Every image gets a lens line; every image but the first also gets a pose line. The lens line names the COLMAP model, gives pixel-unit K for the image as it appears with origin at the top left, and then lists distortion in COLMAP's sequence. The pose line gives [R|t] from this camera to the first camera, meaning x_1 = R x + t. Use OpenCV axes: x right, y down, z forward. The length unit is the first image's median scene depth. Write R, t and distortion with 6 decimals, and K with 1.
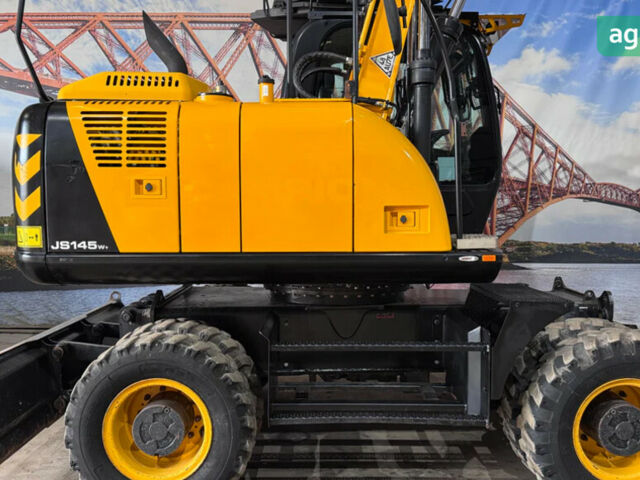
lens RADIAL K [[583.6, 0, 320.0], [0, 583.6, 240.0], [0, 0, 1]] dist [0.148133, -0.298388]
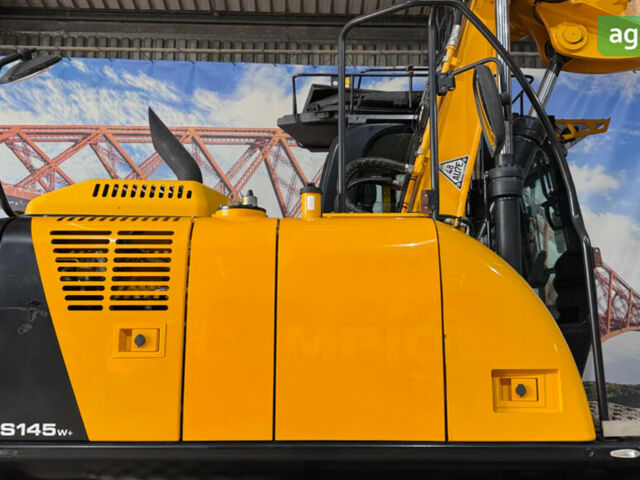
lens RADIAL K [[583.6, 0, 320.0], [0, 583.6, 240.0], [0, 0, 1]] dist [0.148133, -0.298388]
pose [[0.999989, 0.004228, 0.002095, -0.079195], [-0.003732, 0.980374, -0.197111, -0.063367], [-0.002887, 0.197101, 0.980379, 0.287733]]
